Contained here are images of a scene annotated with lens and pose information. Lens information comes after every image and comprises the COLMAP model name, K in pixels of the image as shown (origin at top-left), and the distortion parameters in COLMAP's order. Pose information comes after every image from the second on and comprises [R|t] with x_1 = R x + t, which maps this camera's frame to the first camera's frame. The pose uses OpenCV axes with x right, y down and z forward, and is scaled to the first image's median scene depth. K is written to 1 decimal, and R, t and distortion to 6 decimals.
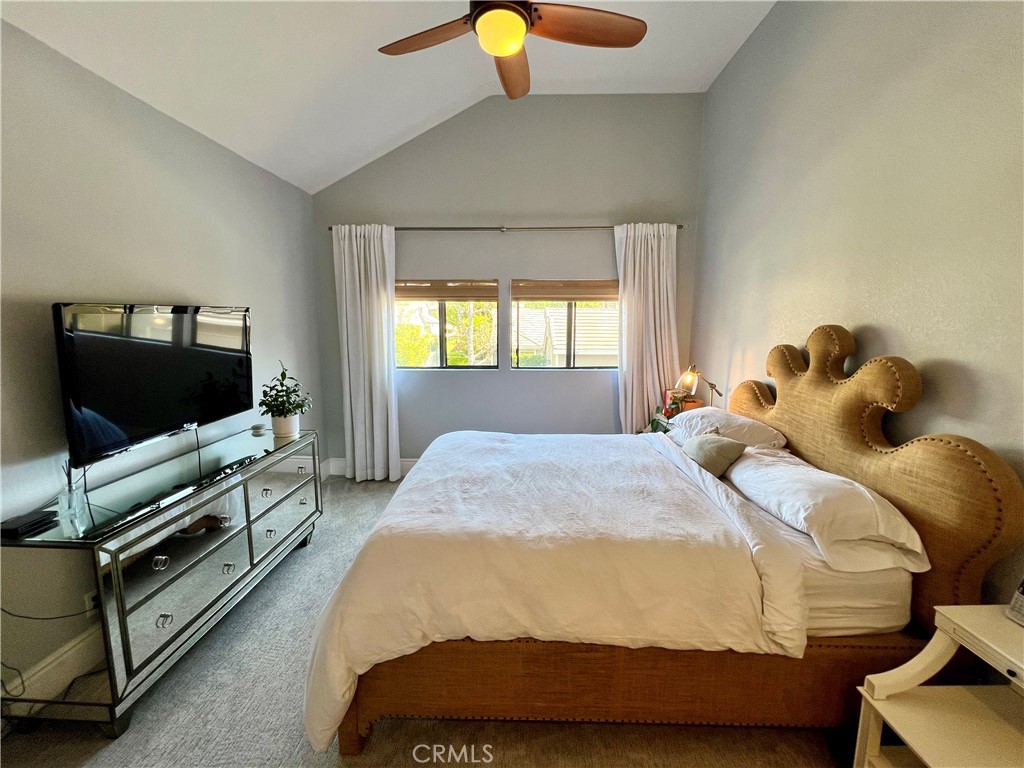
lens RADIAL K [[409.6, 0, 504.3], [0, 409.6, 378.6], [0, 0, 1]] dist [-0.002825, 0.000773]
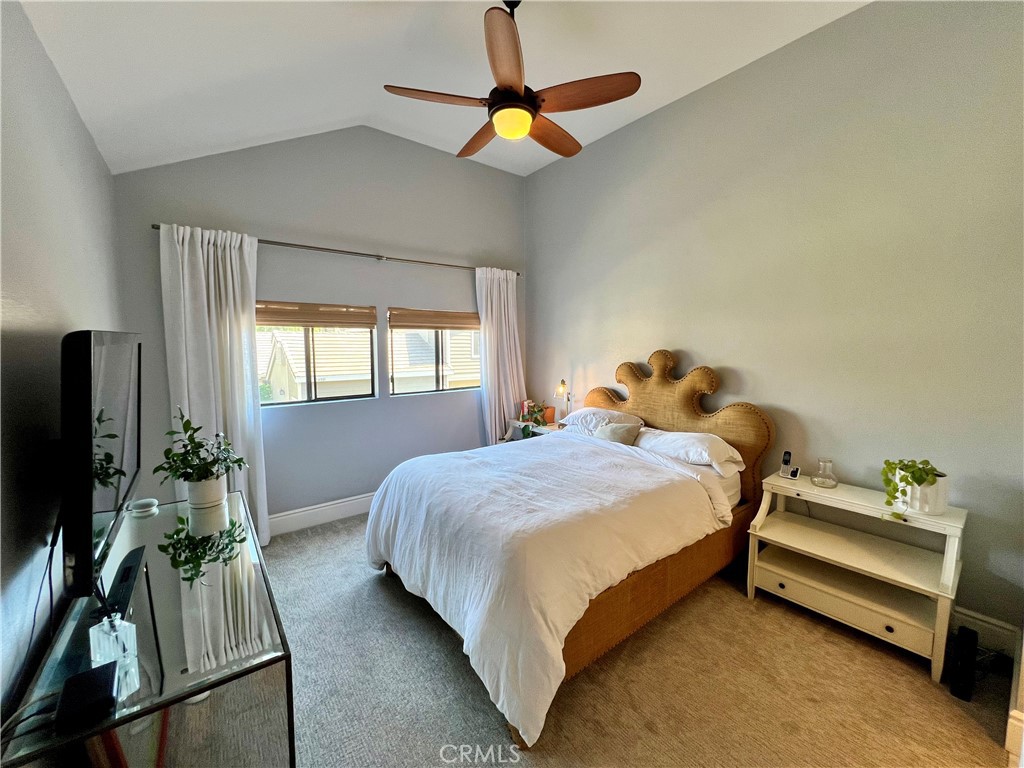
lens RADIAL K [[409.6, 0, 510.4], [0, 409.6, 380.0], [0, 0, 1]] dist [-0.002825, 0.000773]
pose [[0.770270, -0.058515, 0.635028, -0.428446], [0.093246, 0.995413, -0.021382, -0.014745], [-0.630864, 0.075684, 0.772194, 0.045377]]
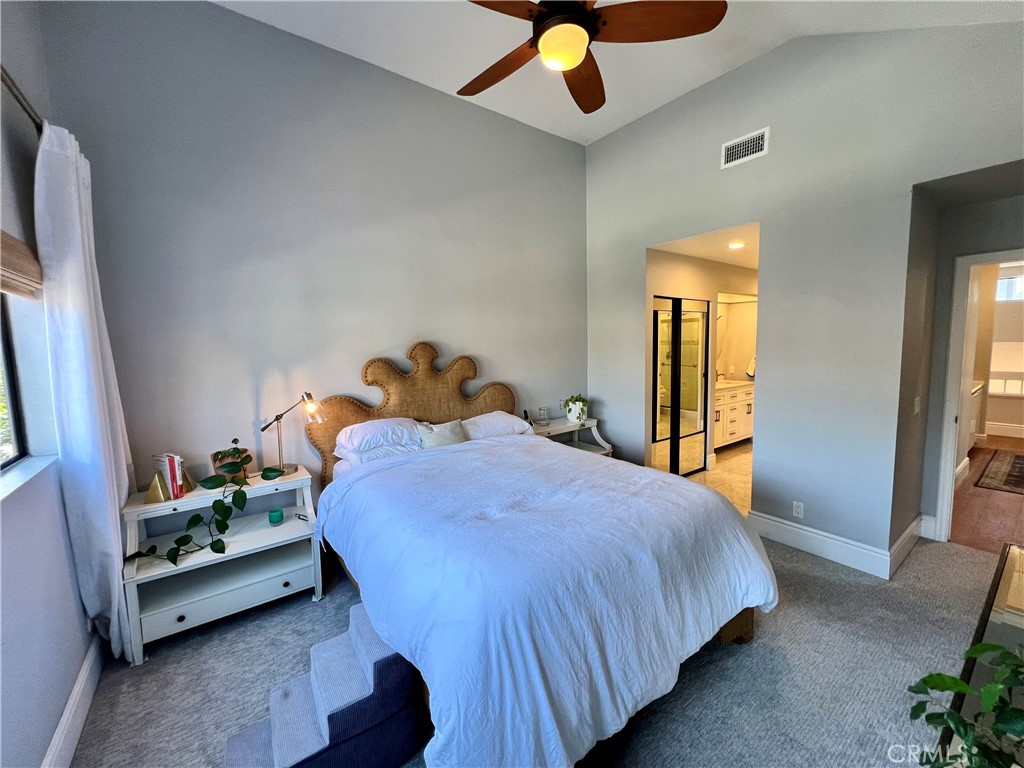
lens RADIAL K [[409.6, 0, 507.9], [0, 409.6, 379.9], [0, 0, 1]] dist [-0.002825, 0.000773]
pose [[-0.622293, -0.062157, 0.780313, -0.374870], [0.129848, 0.974836, 0.181205, -0.125823], [-0.771940, 0.214085, -0.598563, 0.939475]]
